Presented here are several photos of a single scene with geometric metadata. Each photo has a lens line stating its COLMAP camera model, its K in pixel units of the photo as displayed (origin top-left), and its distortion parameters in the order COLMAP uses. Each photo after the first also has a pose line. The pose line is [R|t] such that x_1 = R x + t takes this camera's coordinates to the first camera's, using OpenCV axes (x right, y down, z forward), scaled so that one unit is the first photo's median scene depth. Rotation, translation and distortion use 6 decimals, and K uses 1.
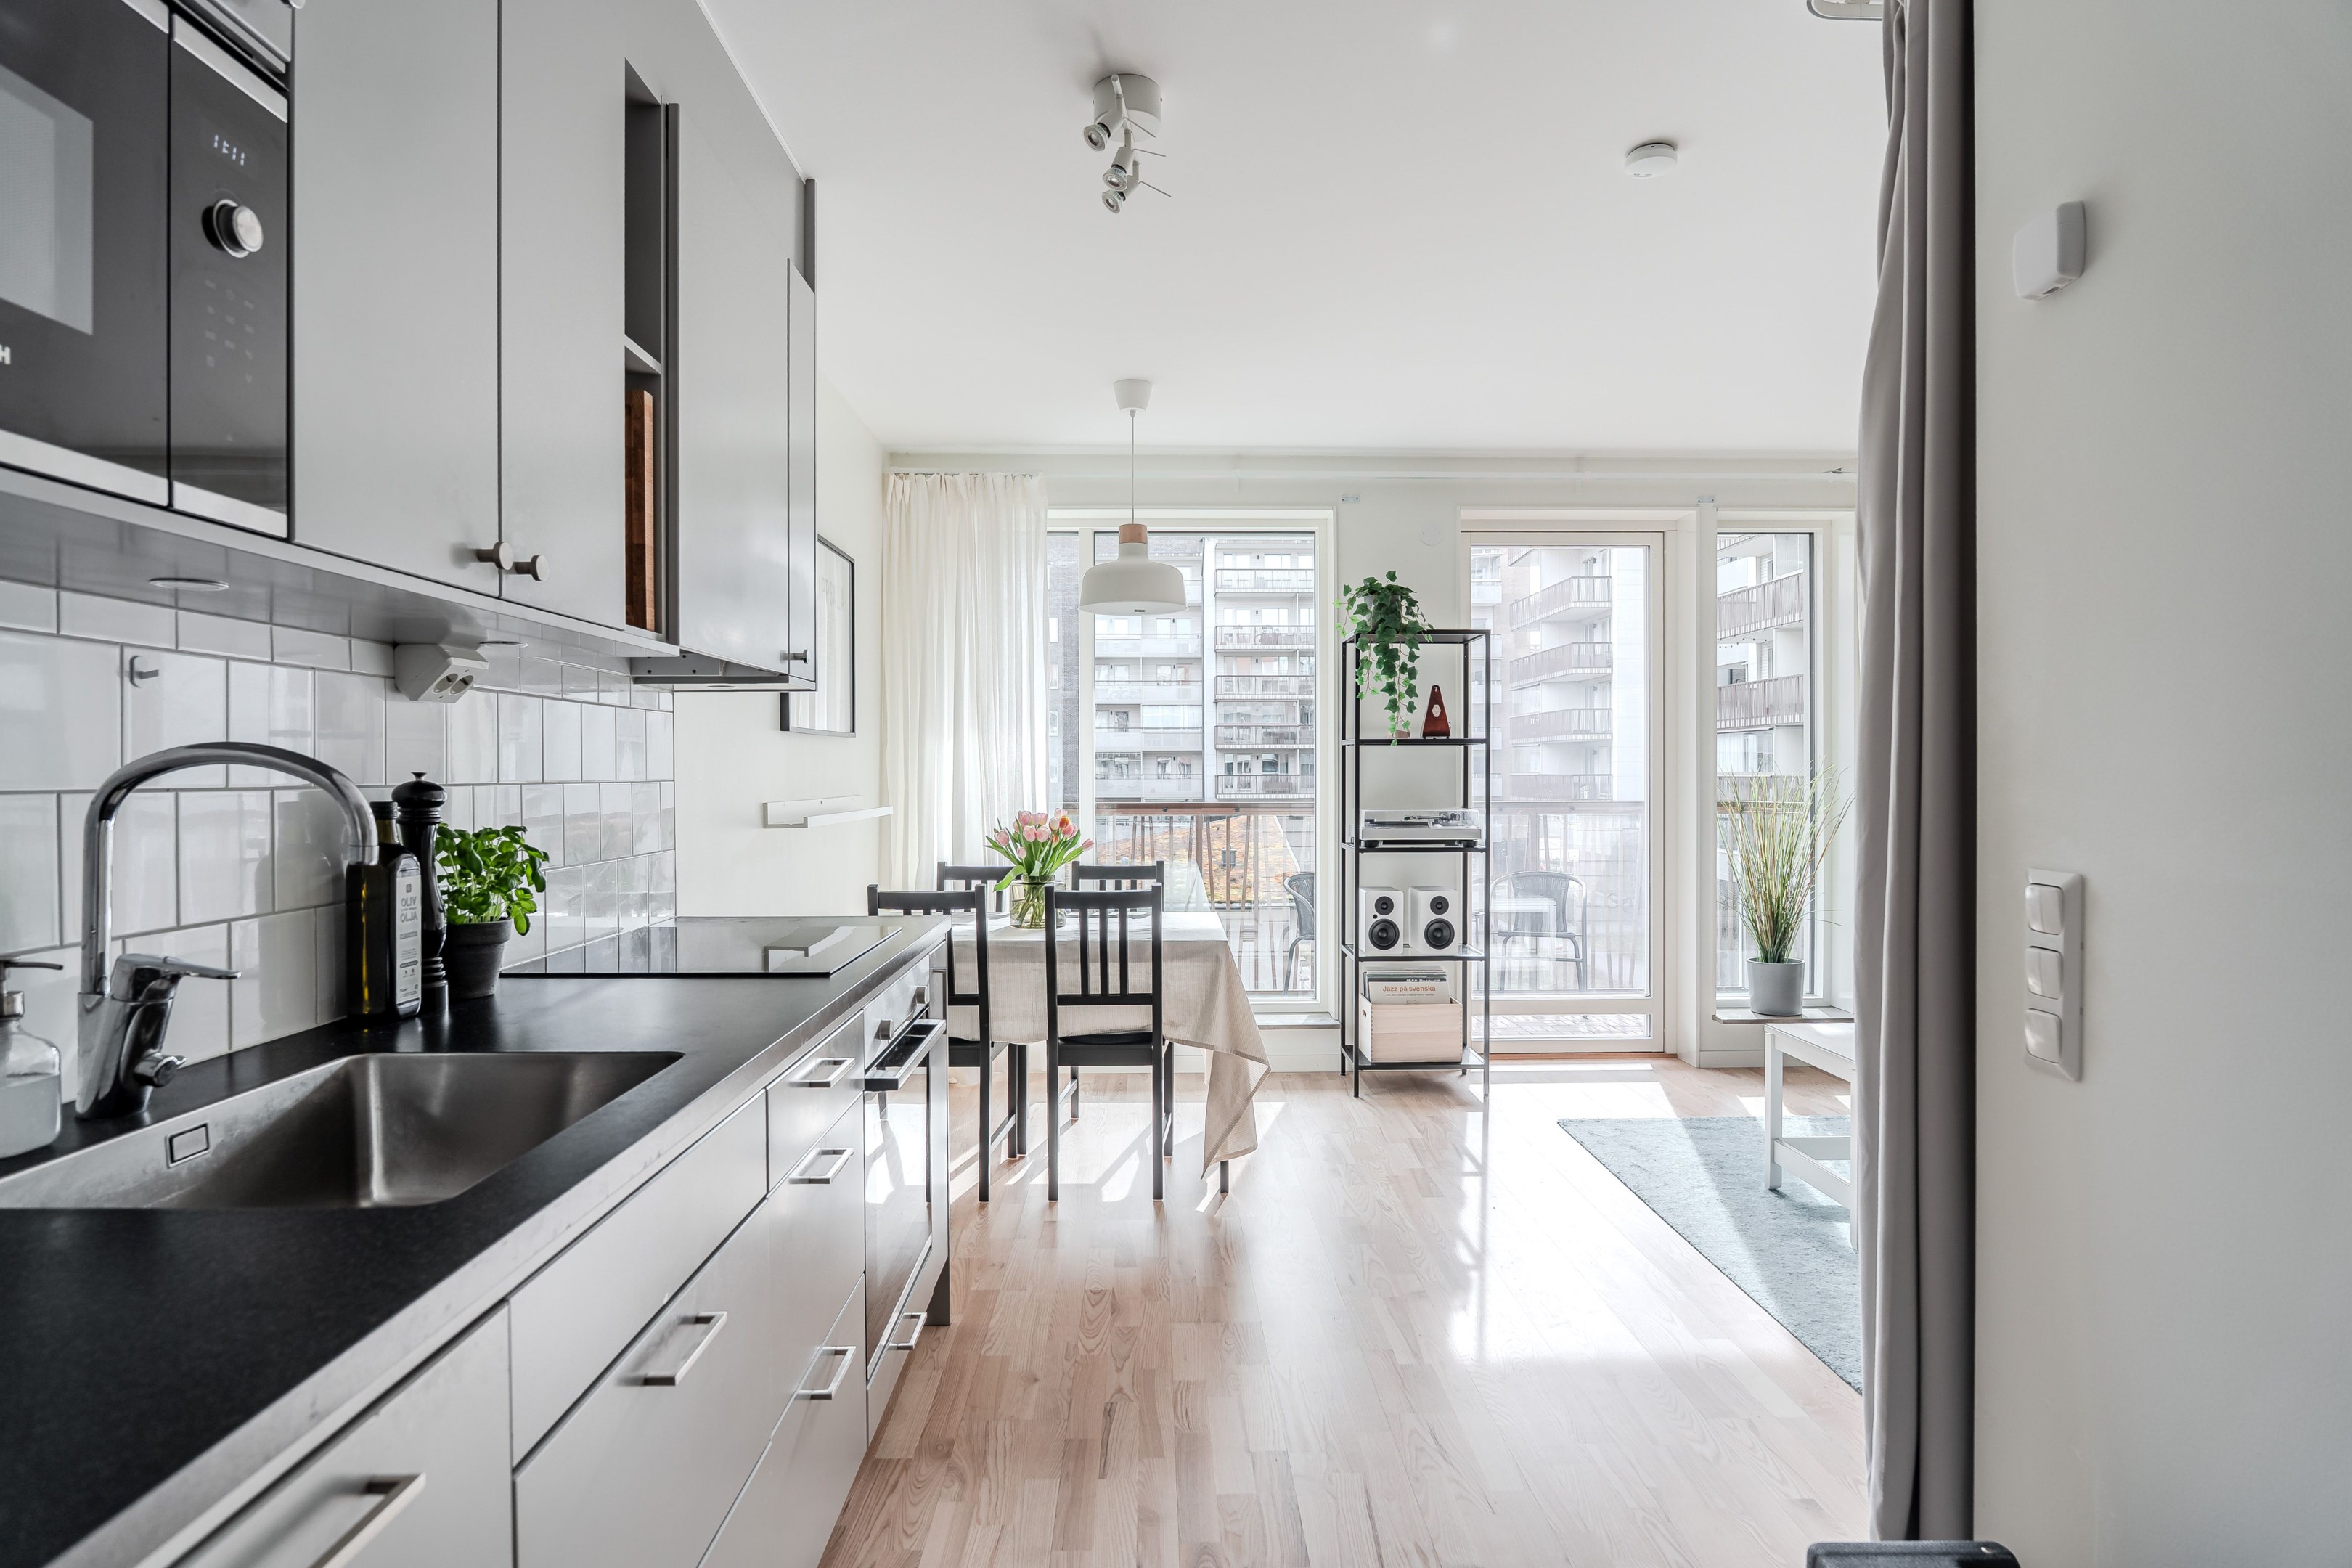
lens RADIAL K [[1304.8, 0, 1183.6], [0, 1304.8, 782.1], [0, 0, 1]] dist [-0.019129, 0.003742]
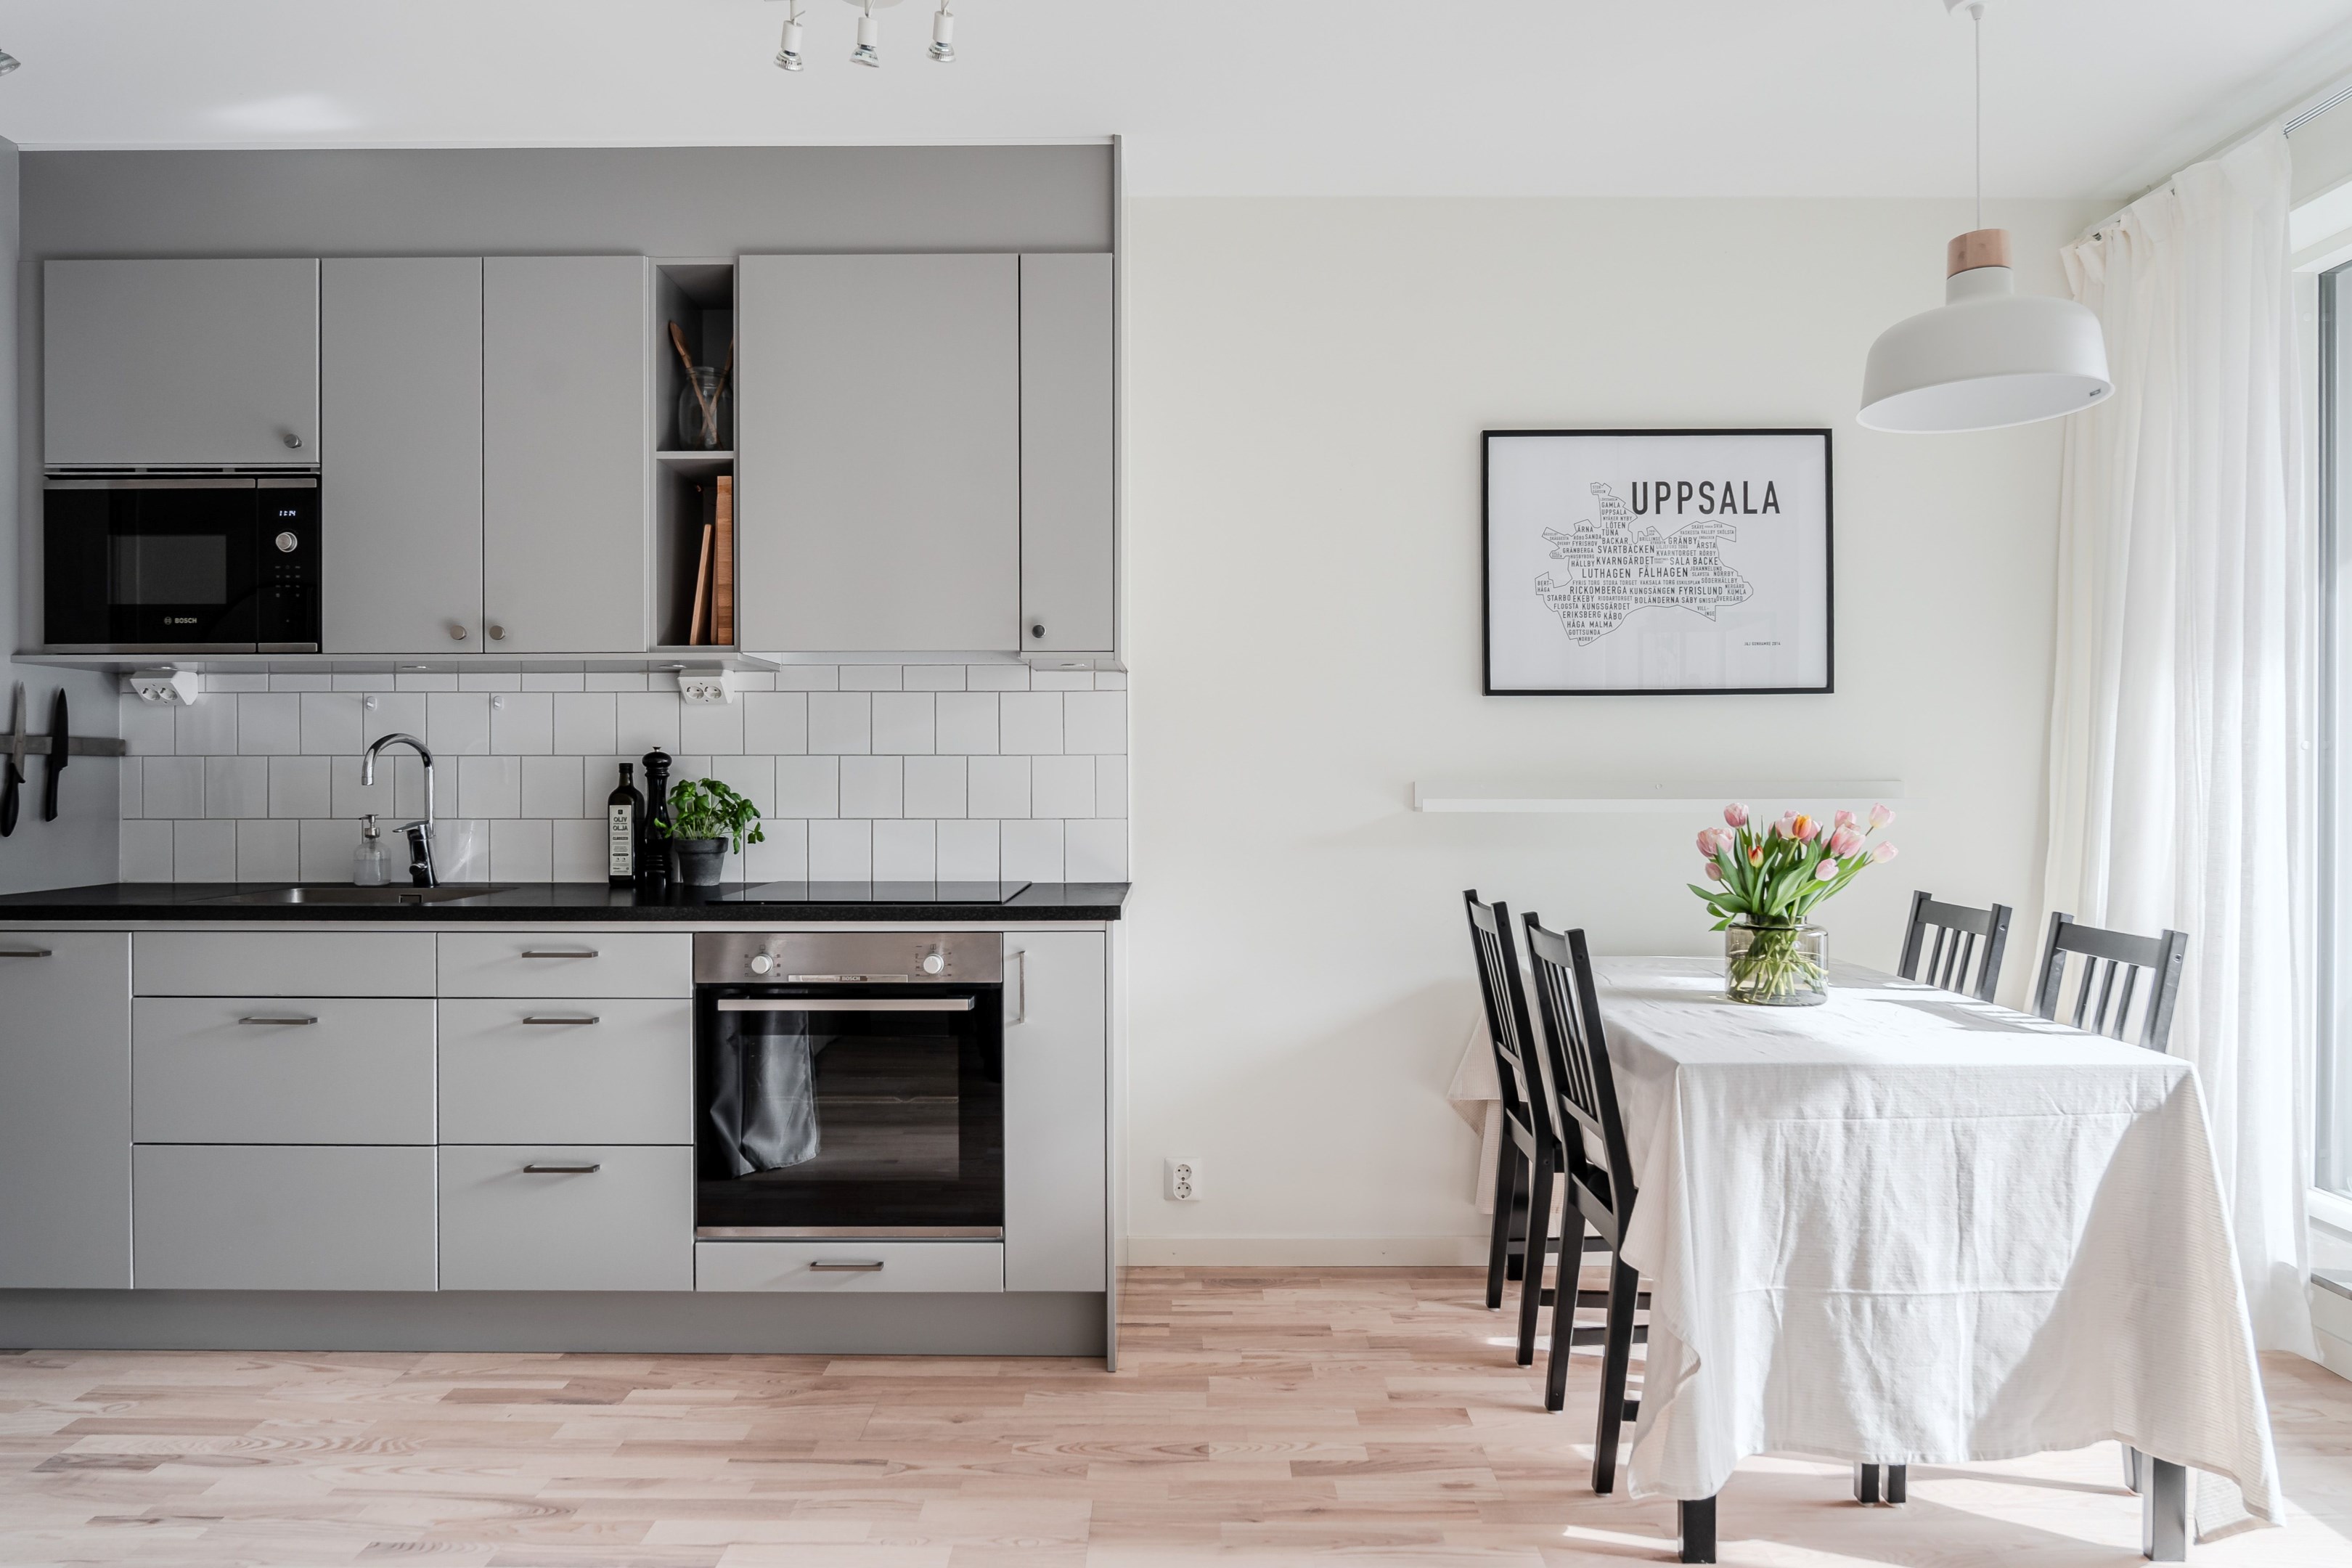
lens RADIAL K [[1410.9, 0, 1193.7], [0, 1410.9, 785.8], [0, 0, 1]] dist [-0.017802, 0.003583]
pose [[-0.028787, 0.010356, -0.999532, 0.452679], [-0.004897, 0.999933, 0.010501, 0.007547], [0.999574, 0.005197, -0.028735, 0.638604]]
